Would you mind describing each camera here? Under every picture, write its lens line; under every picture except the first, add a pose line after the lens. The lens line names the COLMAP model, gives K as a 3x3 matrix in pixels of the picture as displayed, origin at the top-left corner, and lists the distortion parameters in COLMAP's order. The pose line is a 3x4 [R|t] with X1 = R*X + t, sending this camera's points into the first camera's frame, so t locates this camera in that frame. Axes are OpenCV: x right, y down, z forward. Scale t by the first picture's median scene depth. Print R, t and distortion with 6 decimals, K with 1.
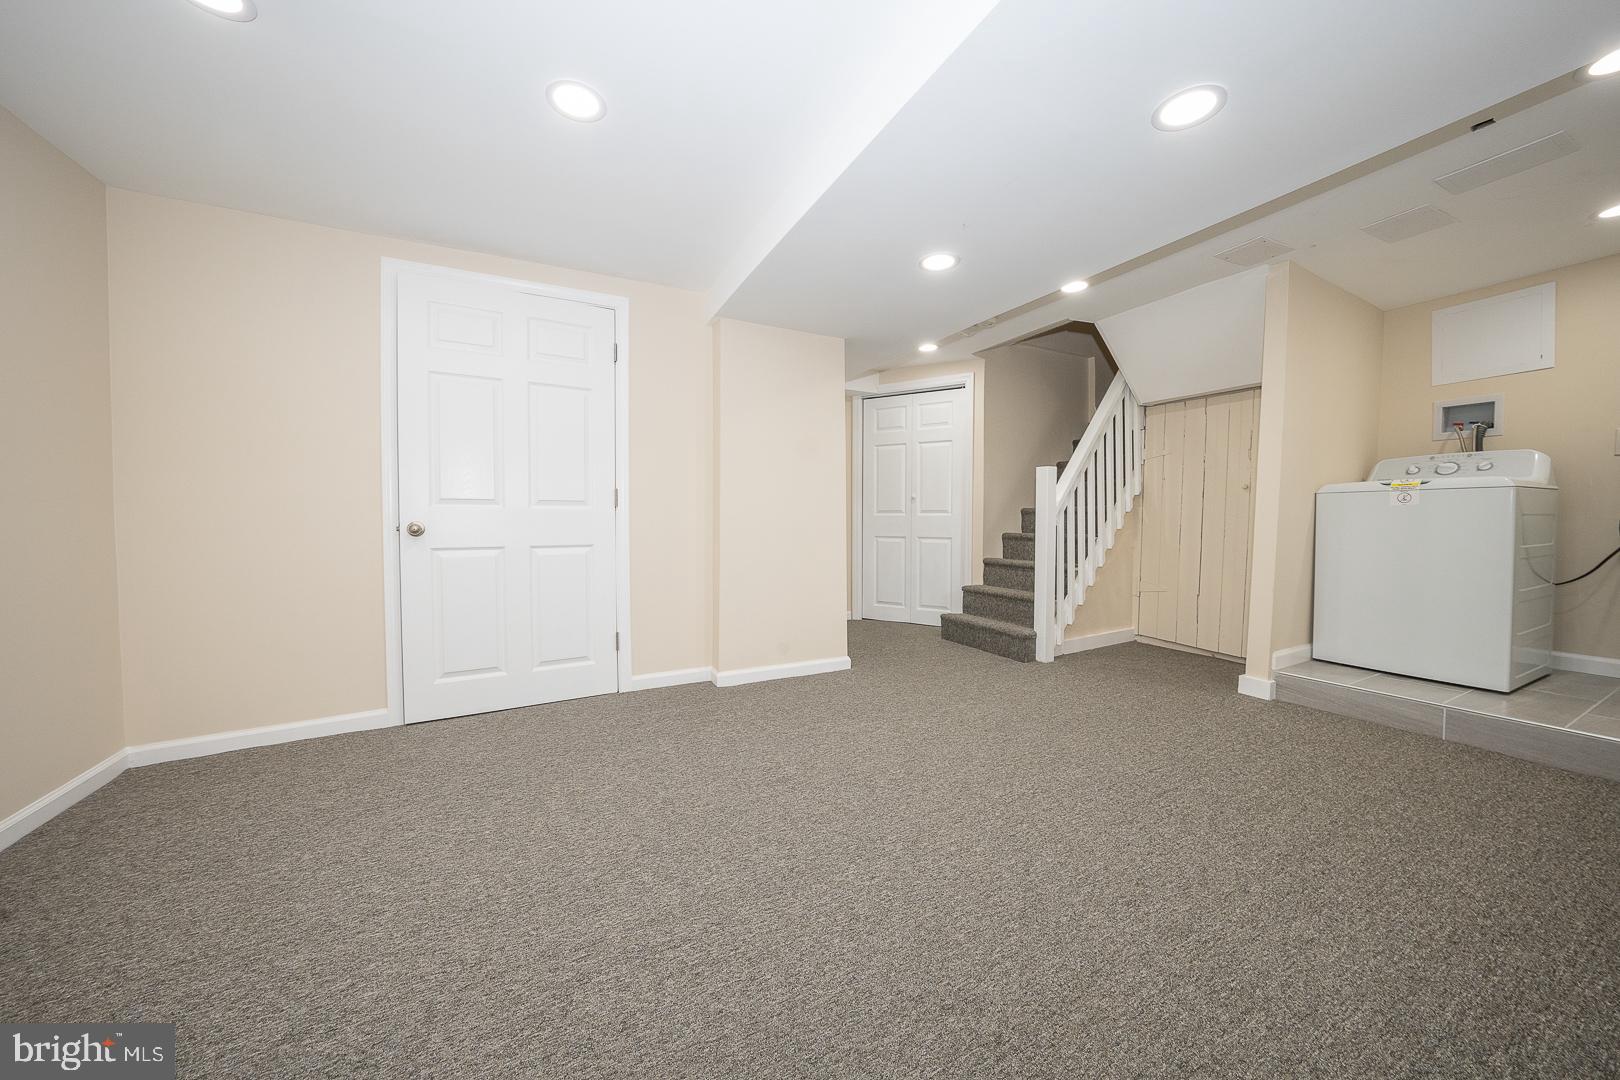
lens RADIAL K [[563.2, 0, 806.6], [0, 563.2, 533.4], [0, 0, 1]] dist [-0.002871, -0.000055]
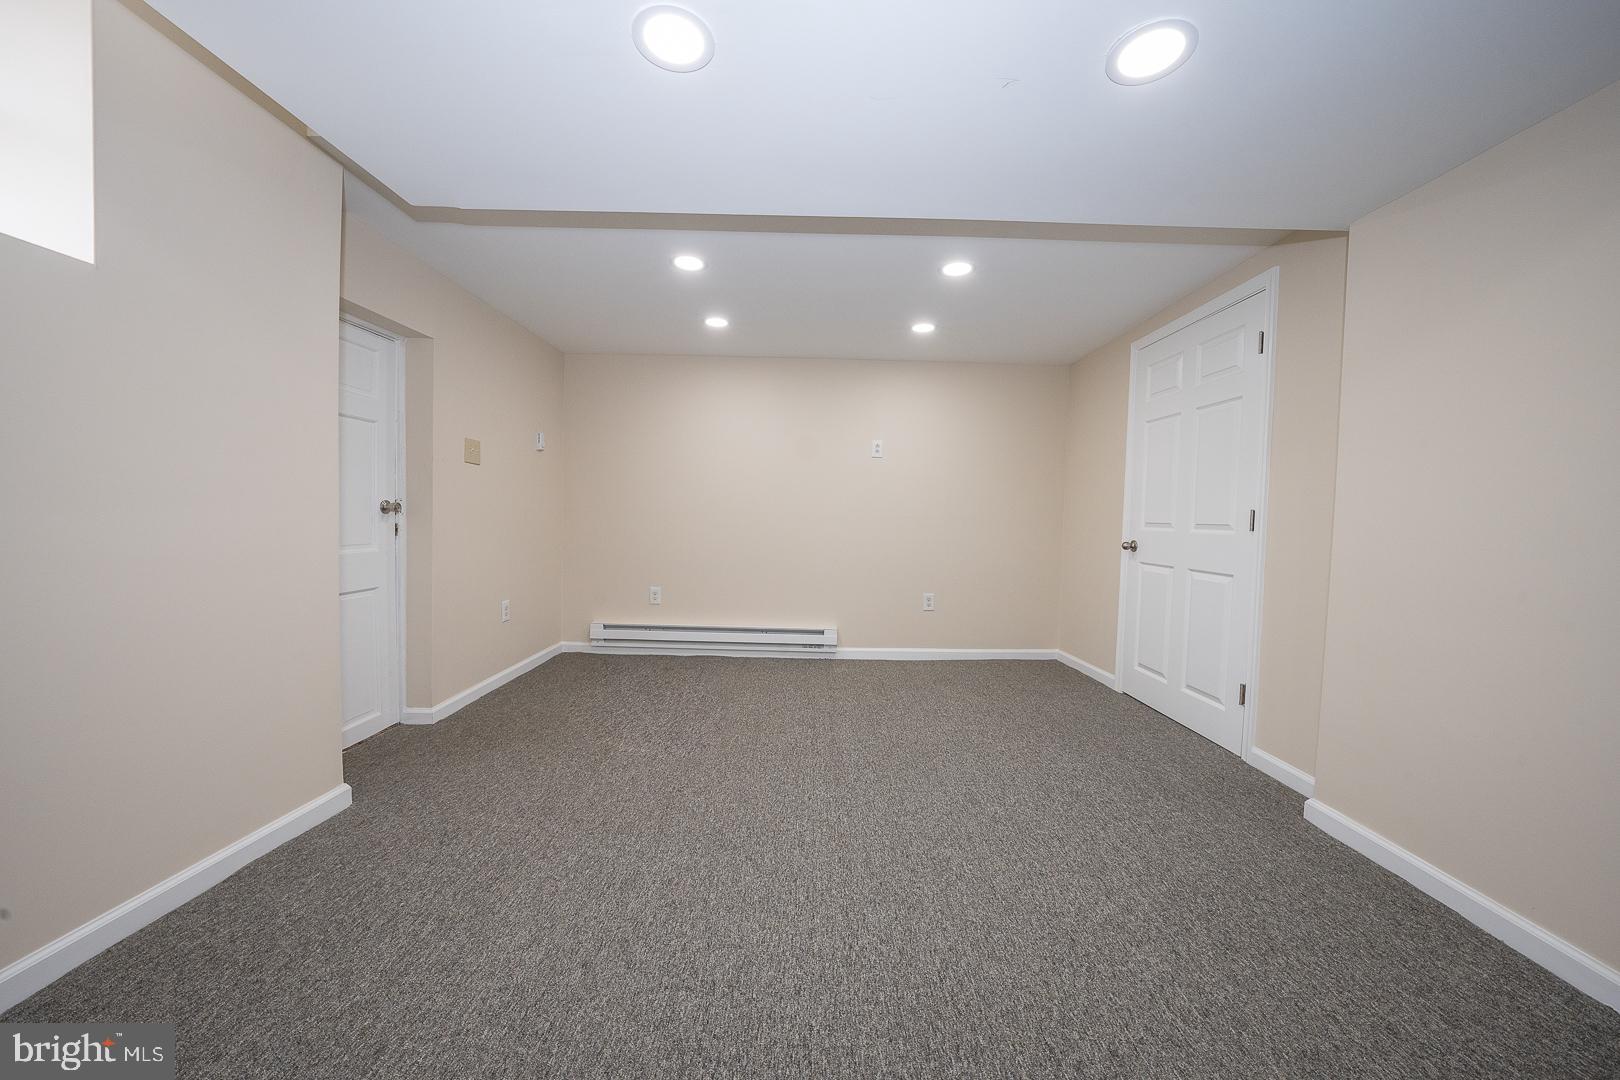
lens RADIAL K [[563.2, 0, 807.1], [0, 563.2, 532.2], [0, 0, 1]] dist [-0.002871, -0.000055]
pose [[-0.473185, 0.010293, -0.880903, 1.025942], [-0.041465, 0.998563, 0.033941, -0.064594], [0.879987, 0.052587, -0.472078, 1.247397]]
